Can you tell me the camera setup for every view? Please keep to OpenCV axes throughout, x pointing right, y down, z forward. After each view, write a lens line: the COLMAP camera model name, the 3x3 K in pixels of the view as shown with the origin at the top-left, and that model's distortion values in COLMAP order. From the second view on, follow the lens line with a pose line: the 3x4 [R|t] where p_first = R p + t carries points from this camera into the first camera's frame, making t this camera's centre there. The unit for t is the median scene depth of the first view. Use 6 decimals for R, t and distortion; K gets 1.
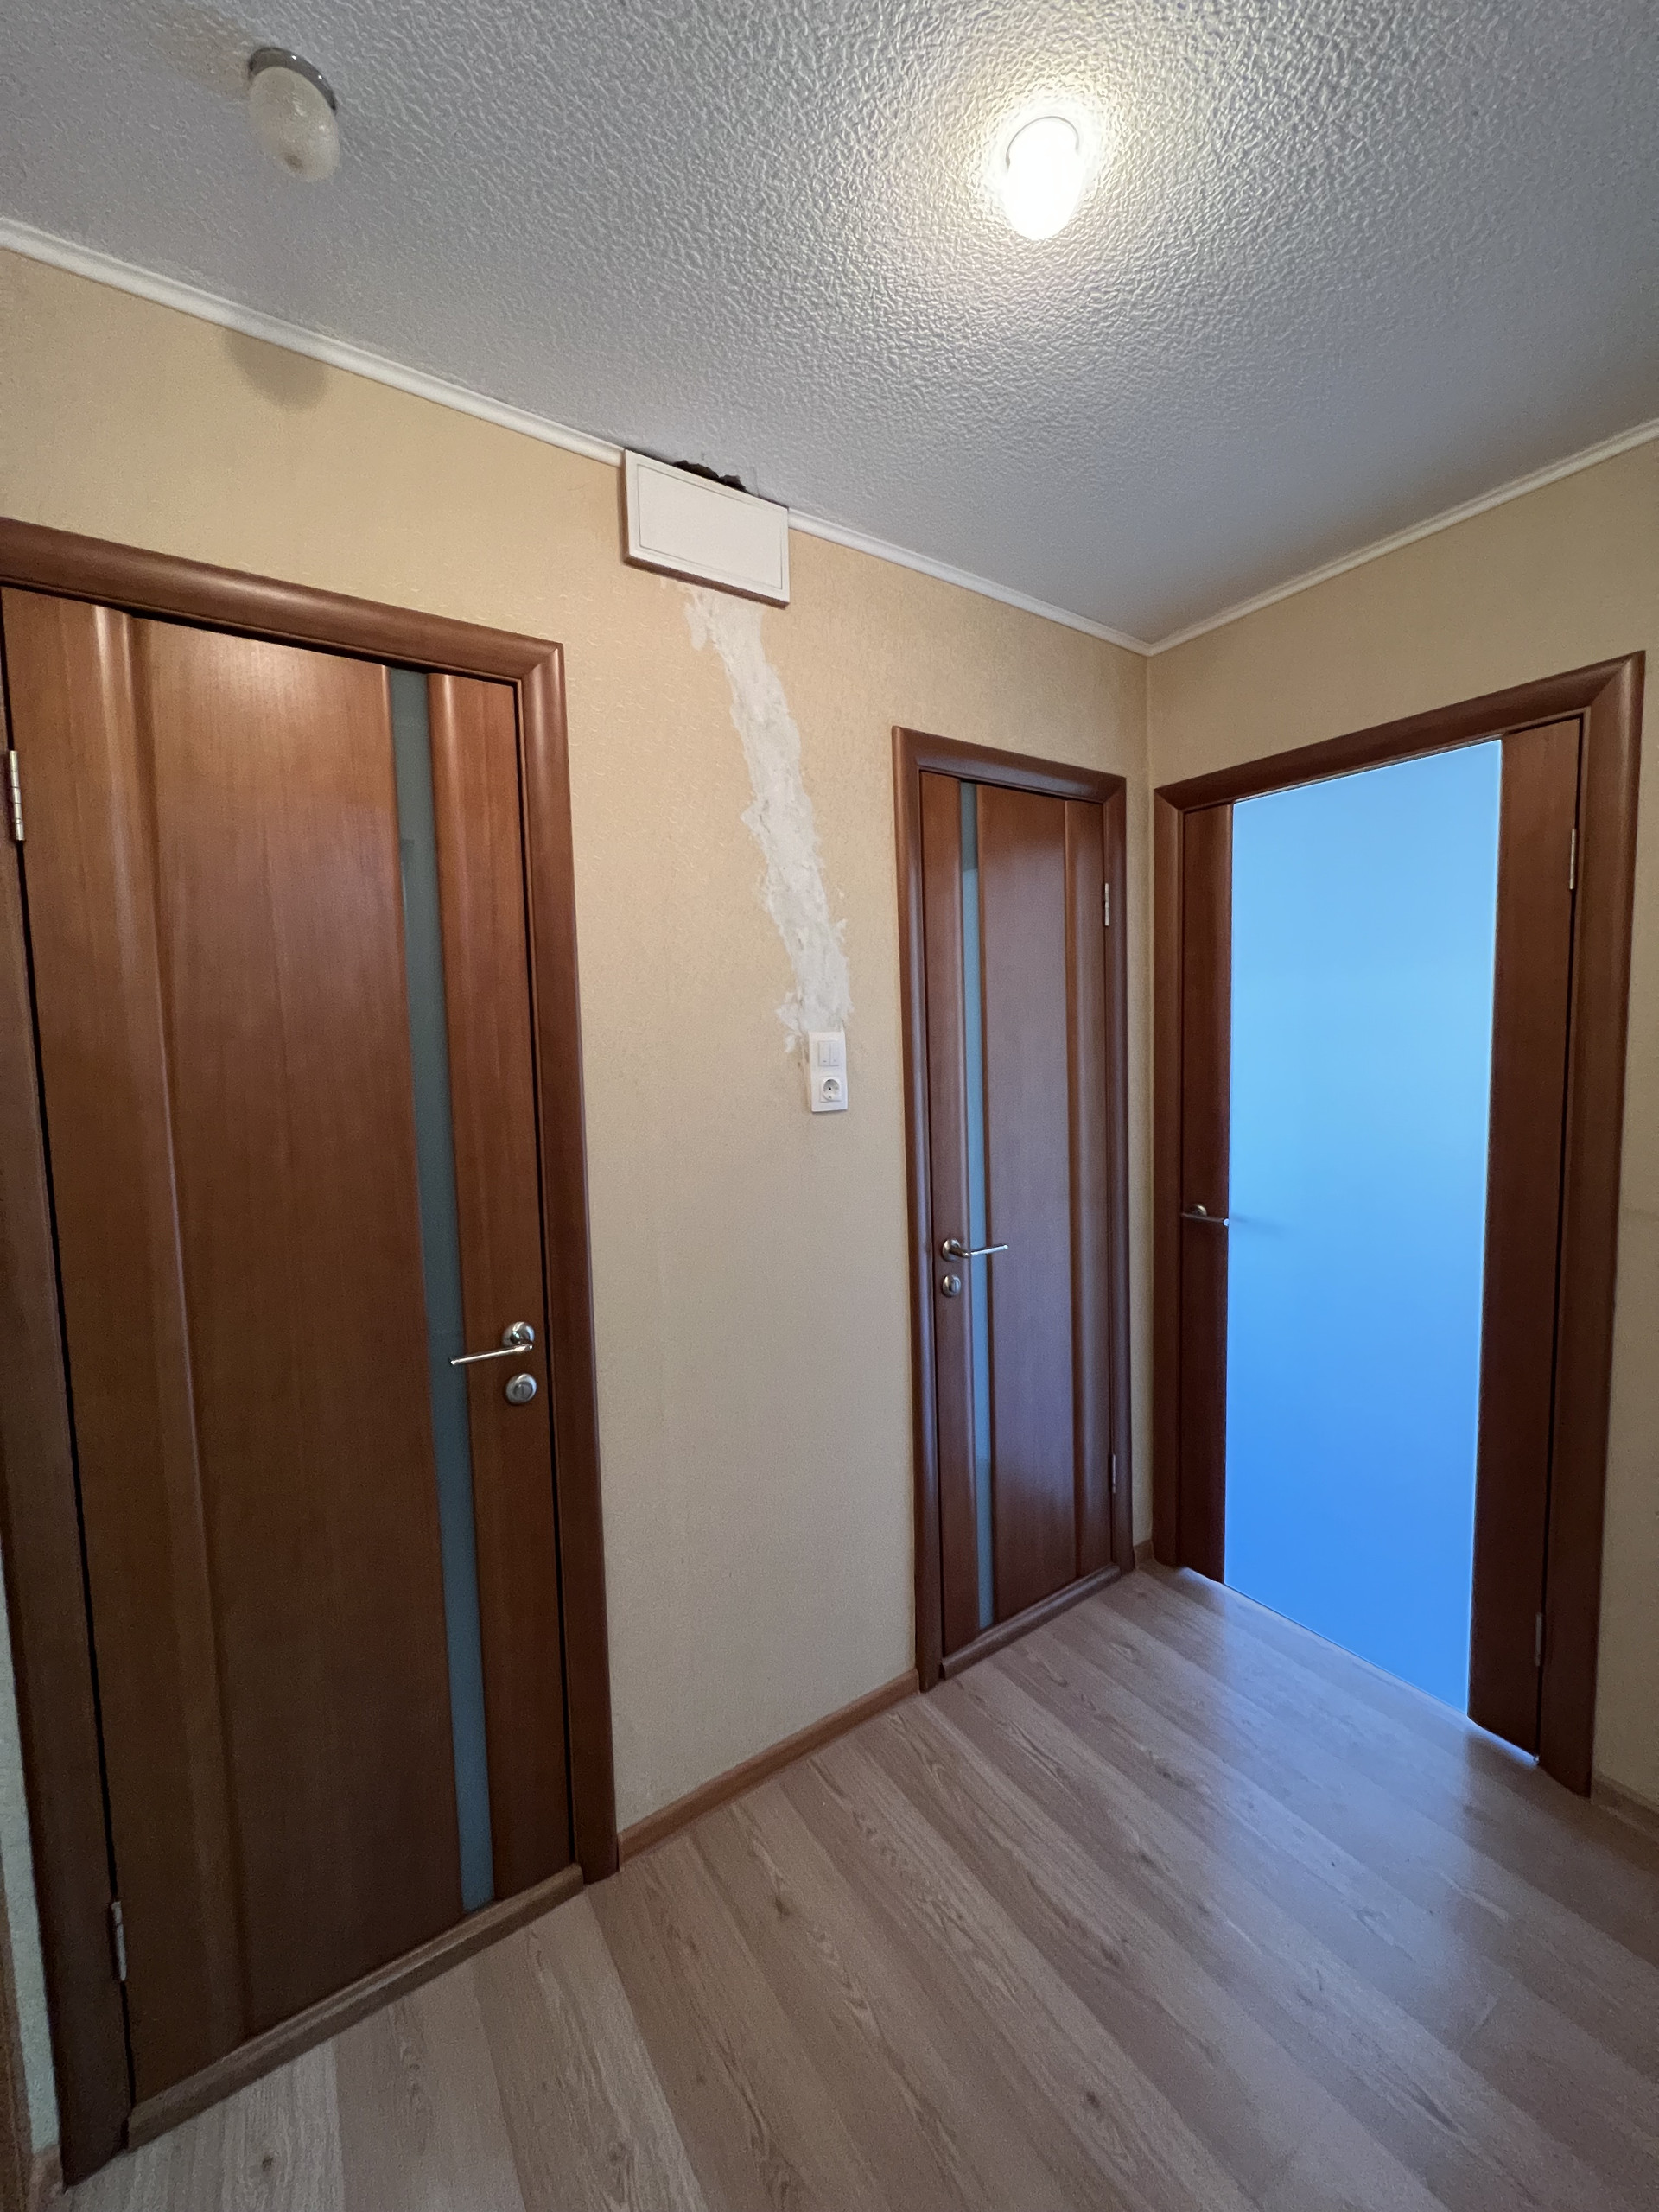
lens RADIAL K [[883.0, 0, 821.9], [0, 883.0, 1108.7], [0, 0, 1]] dist [0.000089, 0.000105]
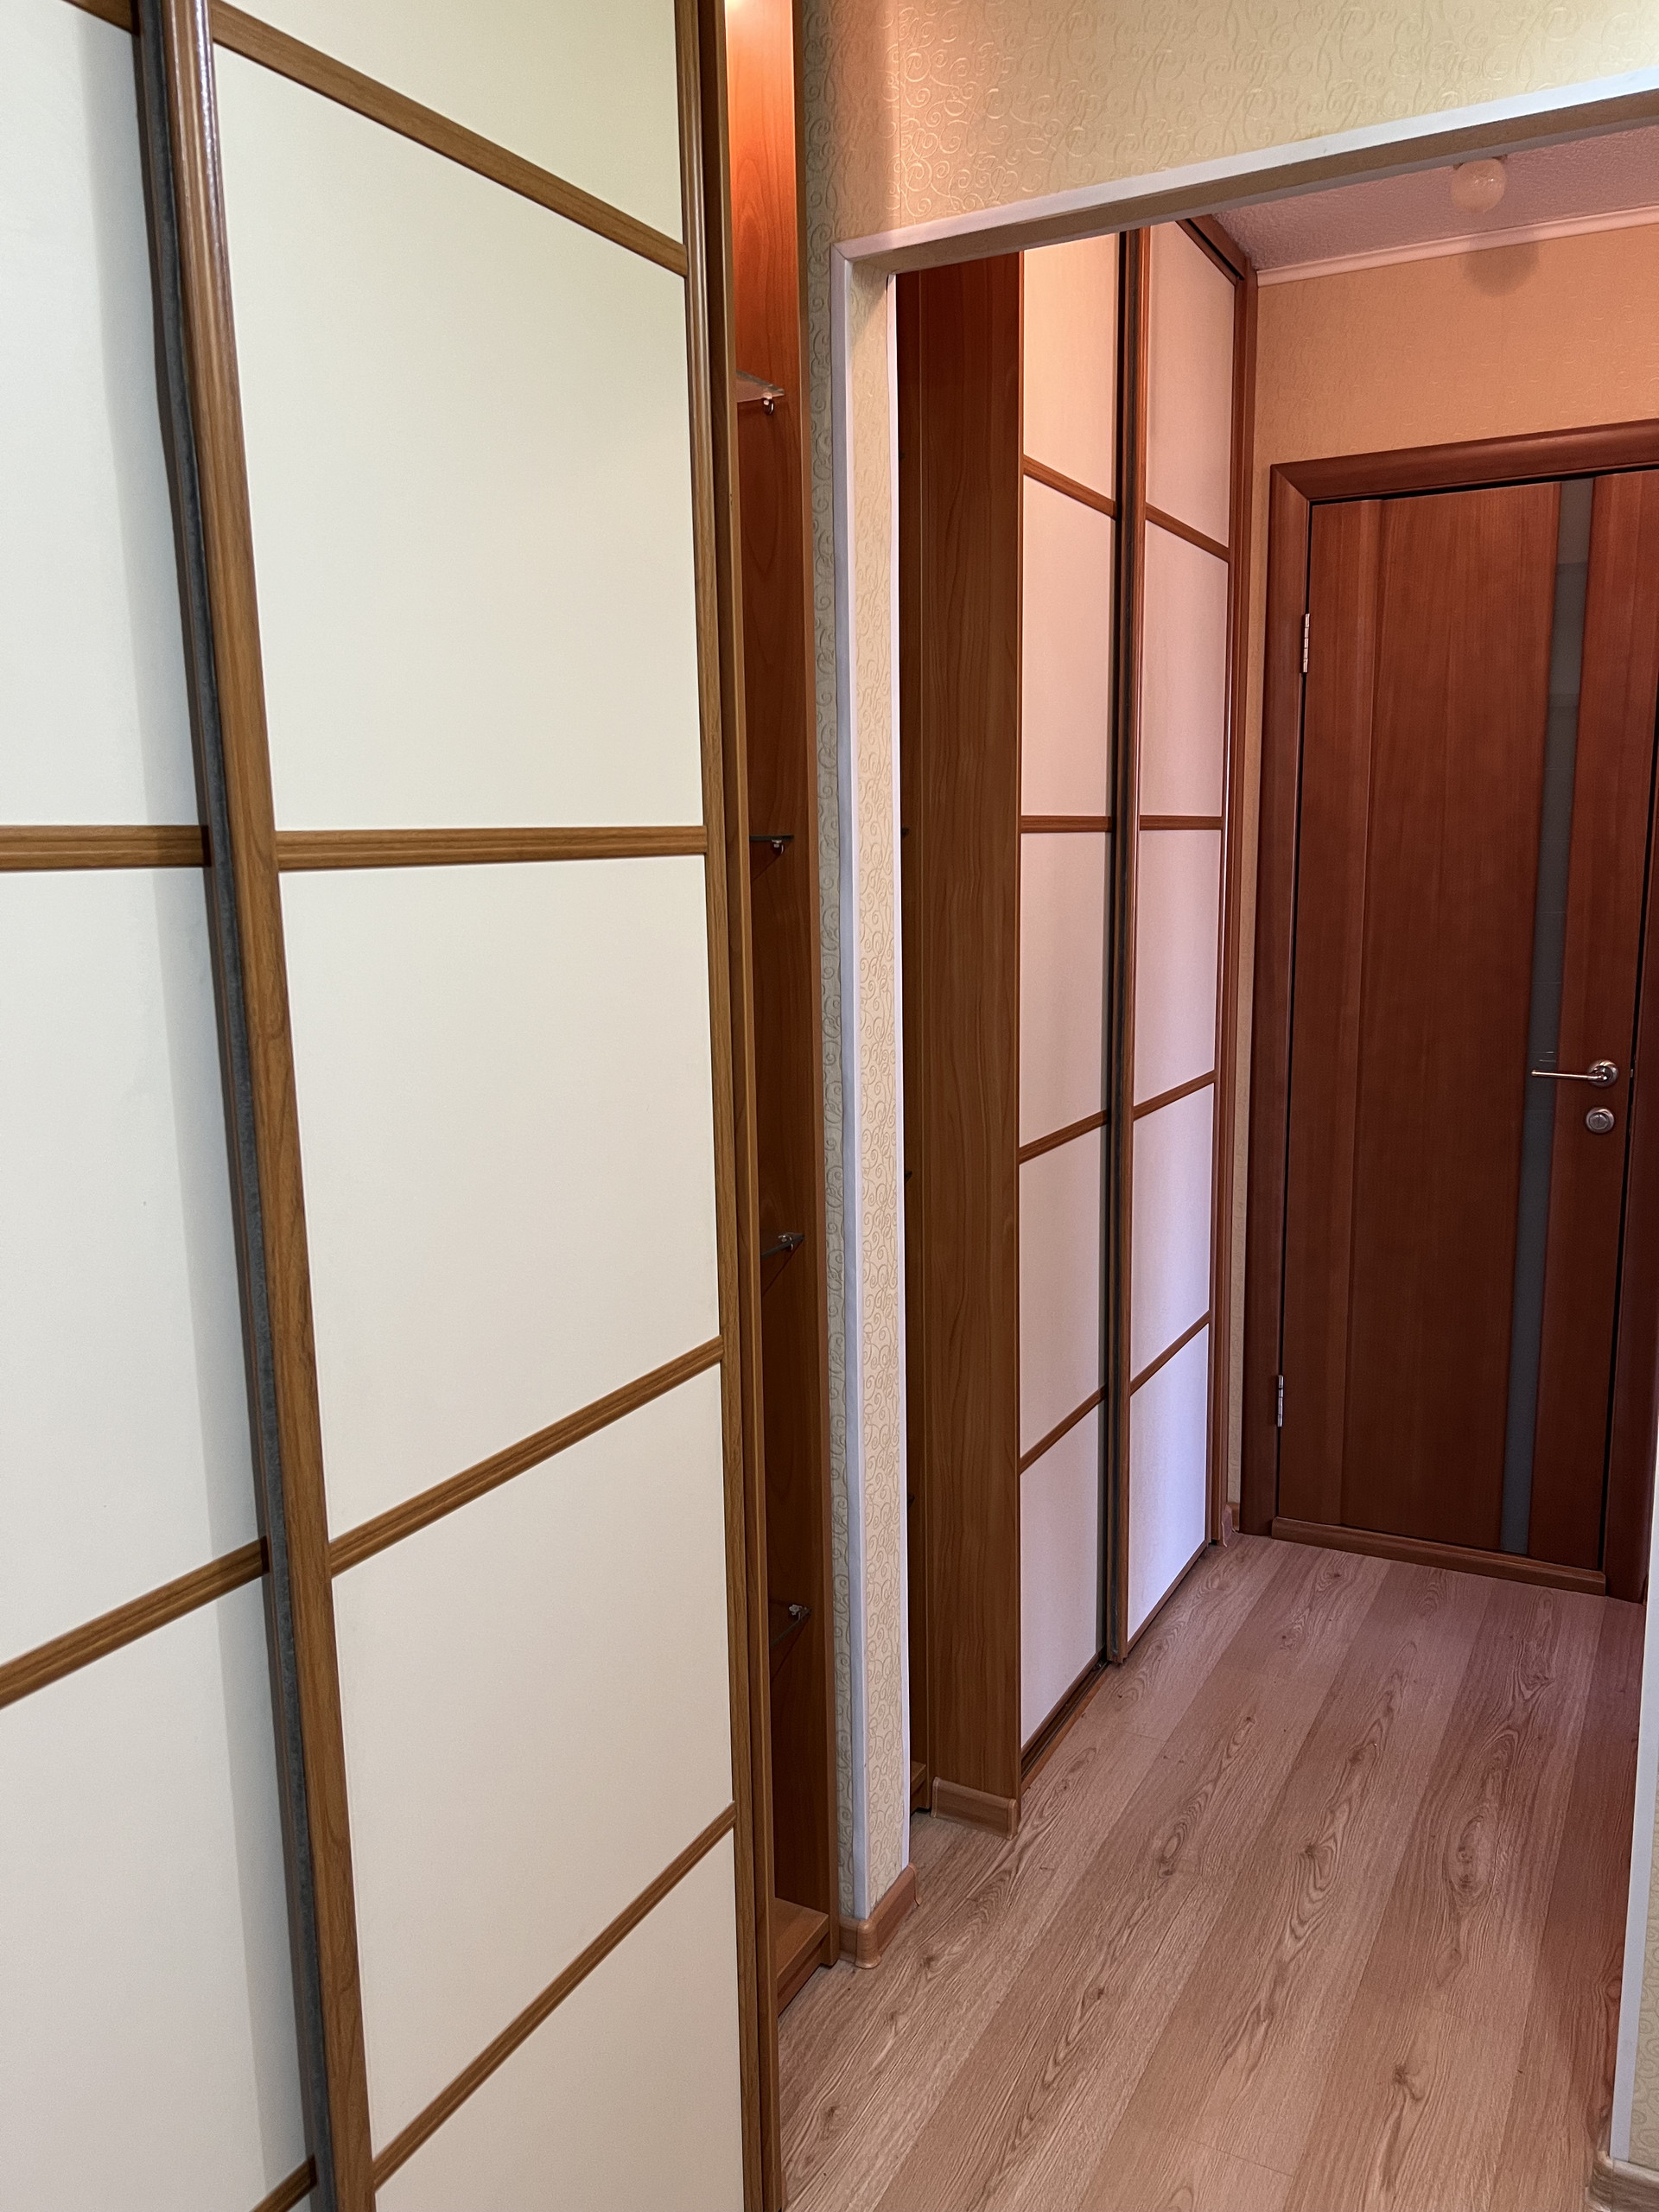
lens RADIAL K [[1671.8, 0, 826.1], [0, 1671.8, 1108.6], [0, 0, 1]] dist [0.041212, -0.040182]
pose [[0.471108, 0.155147, -0.868324, 1.173234], [-0.067095, 0.987861, 0.140103, 0.081885], [0.879520, -0.007743, 0.475798, -0.979236]]
